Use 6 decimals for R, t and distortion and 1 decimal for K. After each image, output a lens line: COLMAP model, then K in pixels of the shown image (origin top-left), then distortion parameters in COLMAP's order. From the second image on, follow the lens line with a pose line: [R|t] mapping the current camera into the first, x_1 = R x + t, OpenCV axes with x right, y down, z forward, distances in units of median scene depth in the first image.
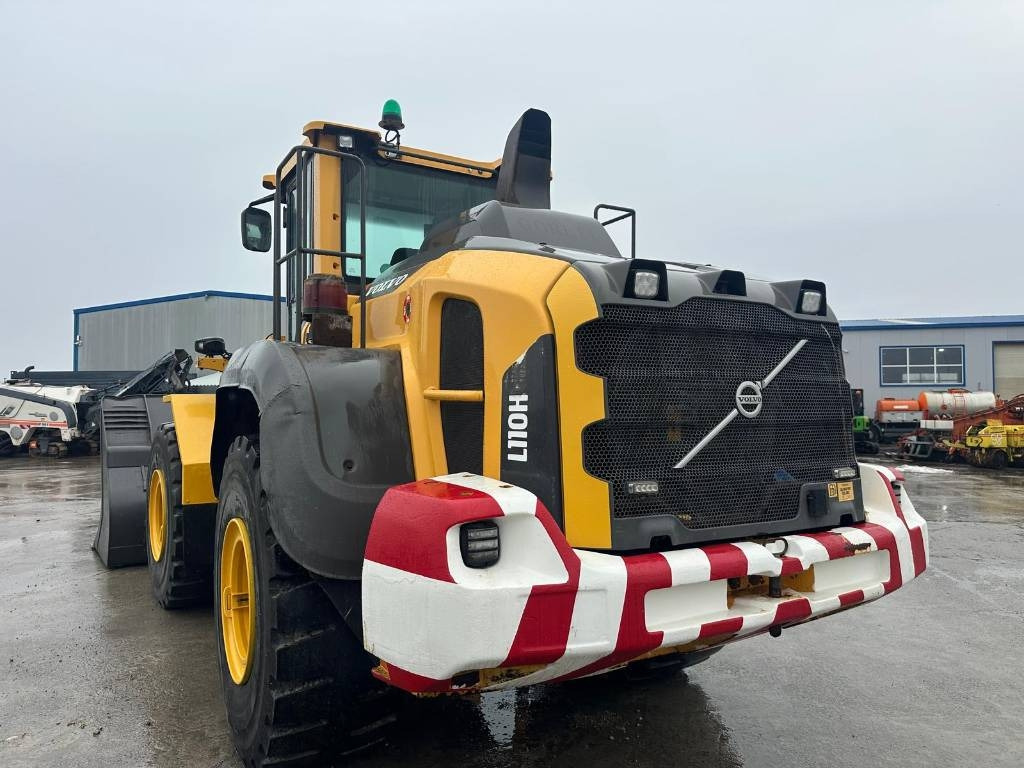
lens RADIAL K [[703.5, 0, 512.0], [0, 703.5, 384.0], [0, 0, 1]] dist [0.065868, -0.099671]
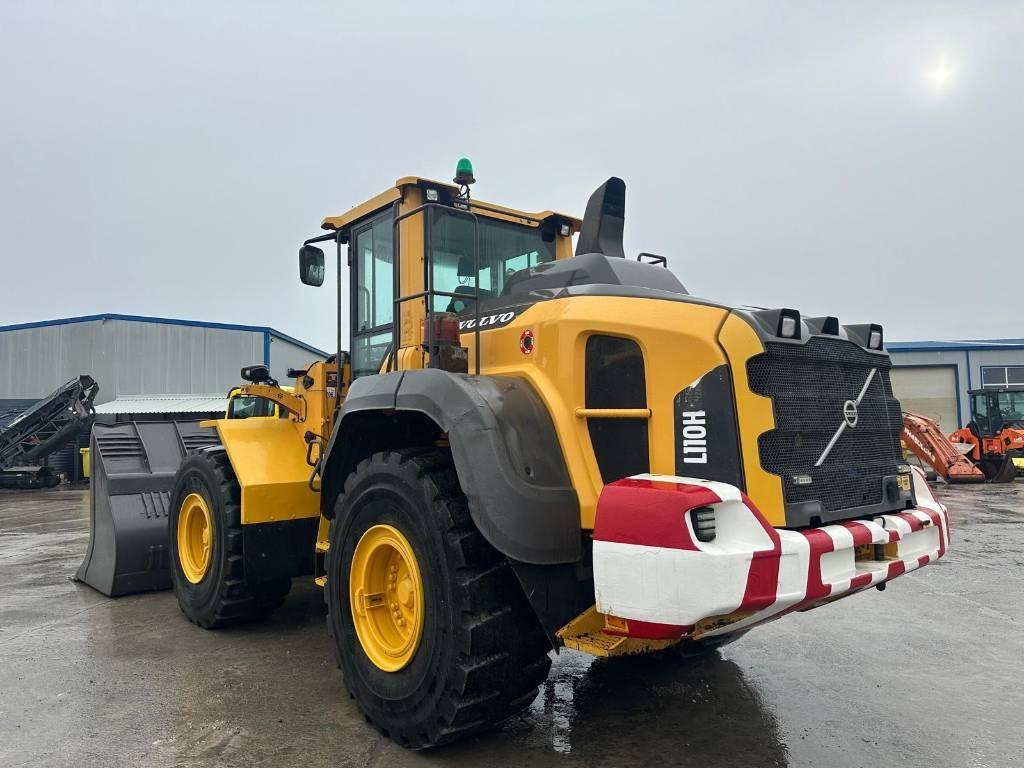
lens RADIAL K [[746.9, 0, 433.4], [0, 746.9, 379.1], [0, 0, 1]] dist [0.082298, -0.109299]
pose [[0.988069, -0.003221, 0.153979, -0.616976], [0.009684, 0.999102, -0.041243, 0.007525], [-0.153707, 0.042242, 0.987213, -0.268451]]
